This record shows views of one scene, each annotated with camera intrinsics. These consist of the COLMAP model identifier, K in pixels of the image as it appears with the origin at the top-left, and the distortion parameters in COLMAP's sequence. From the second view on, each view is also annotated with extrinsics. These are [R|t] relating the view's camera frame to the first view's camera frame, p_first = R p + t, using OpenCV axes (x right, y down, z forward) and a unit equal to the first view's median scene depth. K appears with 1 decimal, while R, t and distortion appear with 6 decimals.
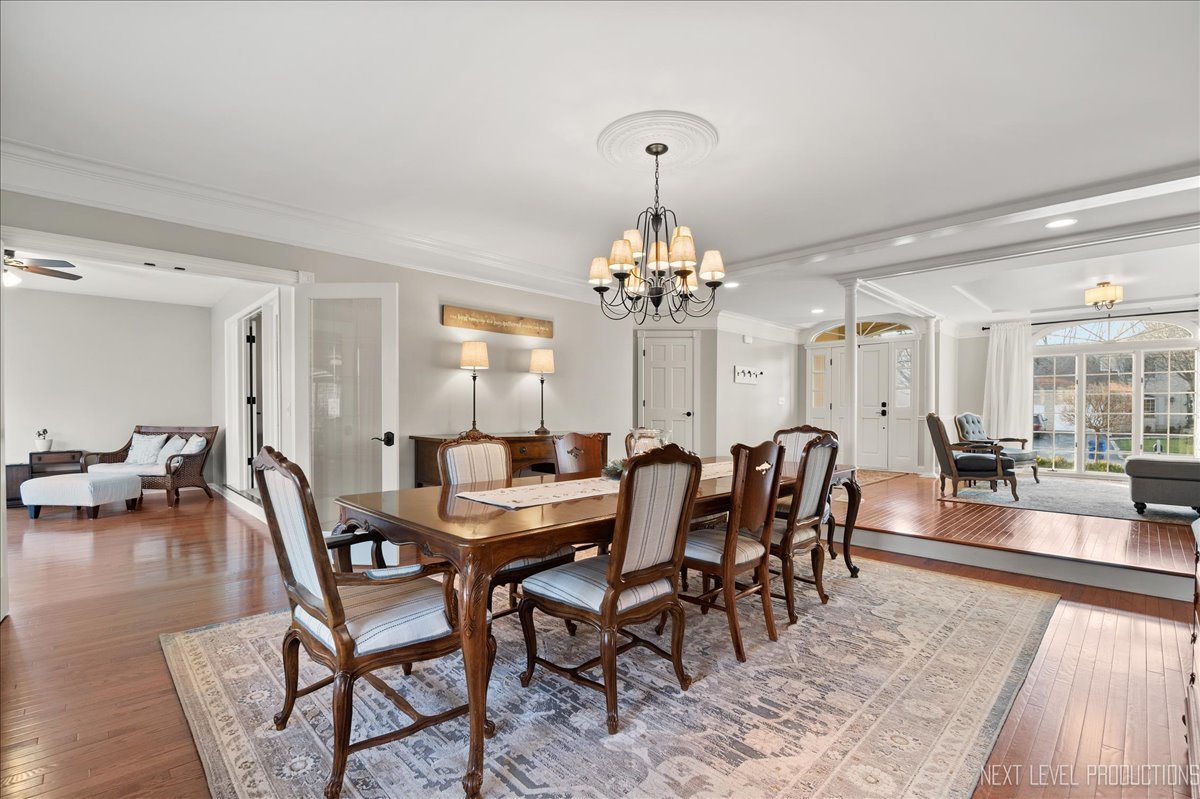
lens RADIAL K [[544.1, 0, 601.6], [0, 544.1, 419.3], [0, 0, 1]] dist [-0.024027, -0.001038]
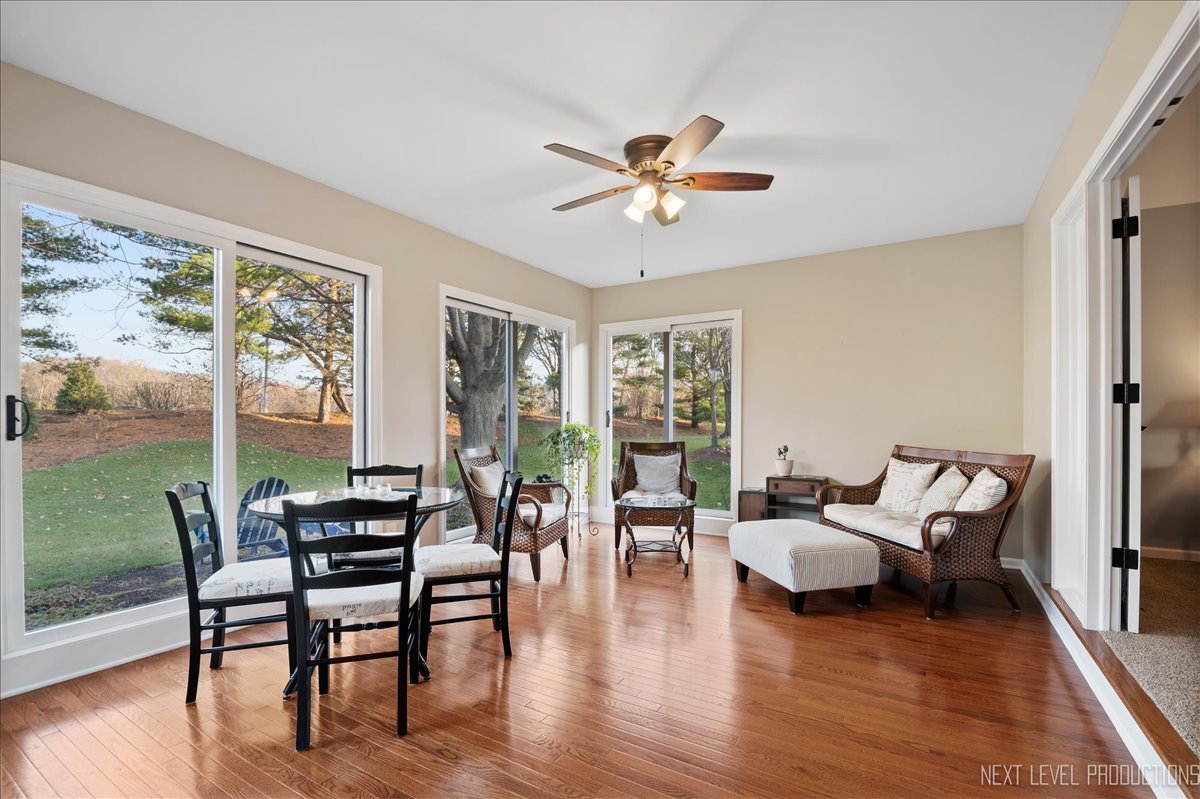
lens RADIAL K [[544.1, 0, 601.6], [0, 544.1, 419.3], [0, 0, 1]] dist [-0.024027, -0.001038]
pose [[0.261585, -0.003075, -0.965176, -0.388310], [-0.015905, 0.999845, -0.007497, -0.008456], [0.965049, 0.017312, 0.261495, 0.550349]]
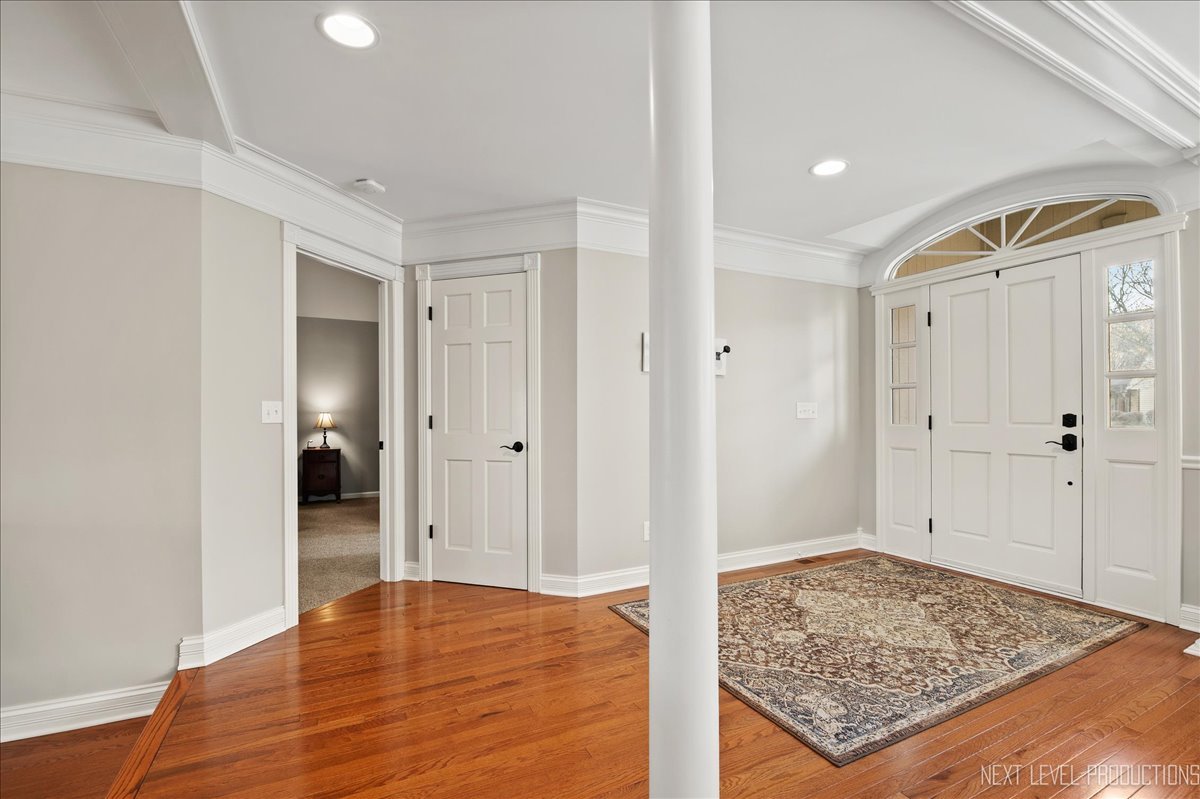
lens RADIAL K [[549.3, 0, 614.5], [0, 549.3, 406.1], [0, 0, 1]] dist [-0.016337, -0.000576]
pose [[0.956796, -0.009786, -0.290595, 0.419791], [0.003019, 0.999714, -0.023728, -0.036676], [0.290744, 0.021826, 0.956552, 0.699066]]
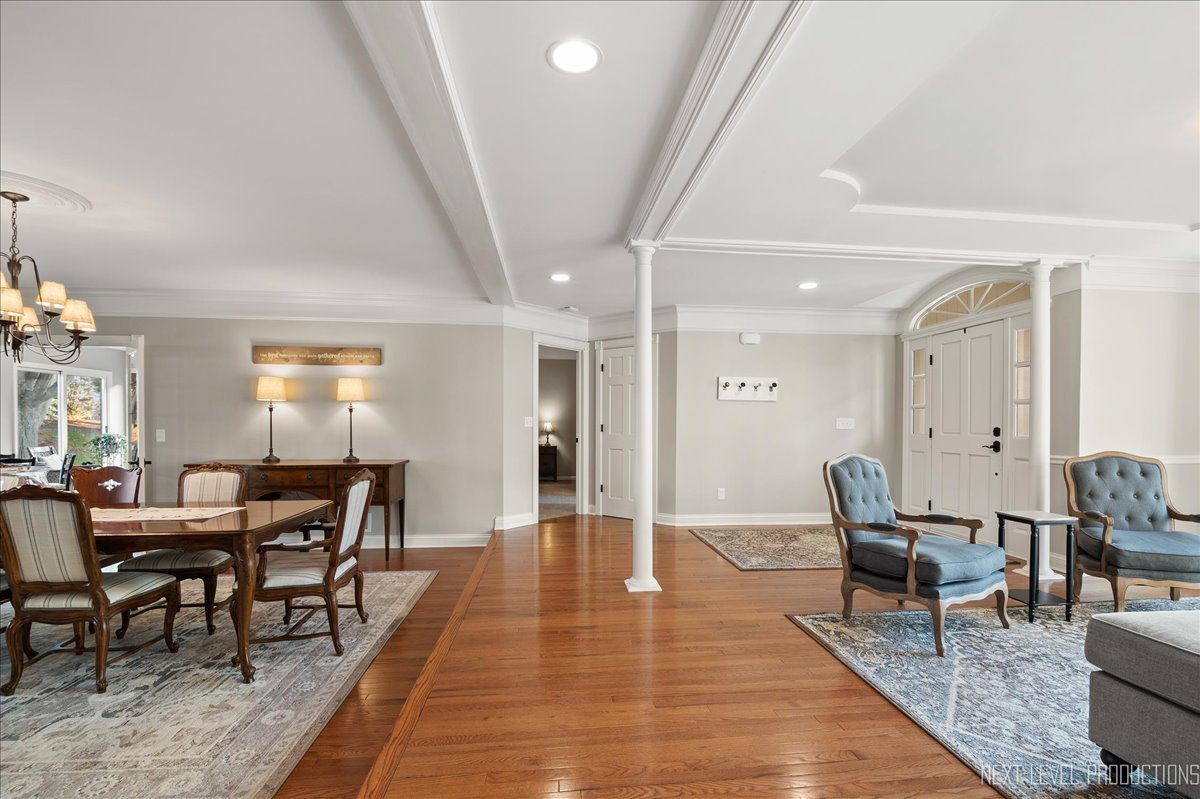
lens RADIAL K [[567.5, 0, 603.1], [0, 567.5, 422.1], [0, 0, 1]] dist [-0.001073, -0.000470]
pose [[0.779584, -0.000269, -0.626298, 0.722715], [-0.012574, 0.999792, -0.016081, -0.028626], [0.626171, 0.020411, 0.779418, 0.377152]]
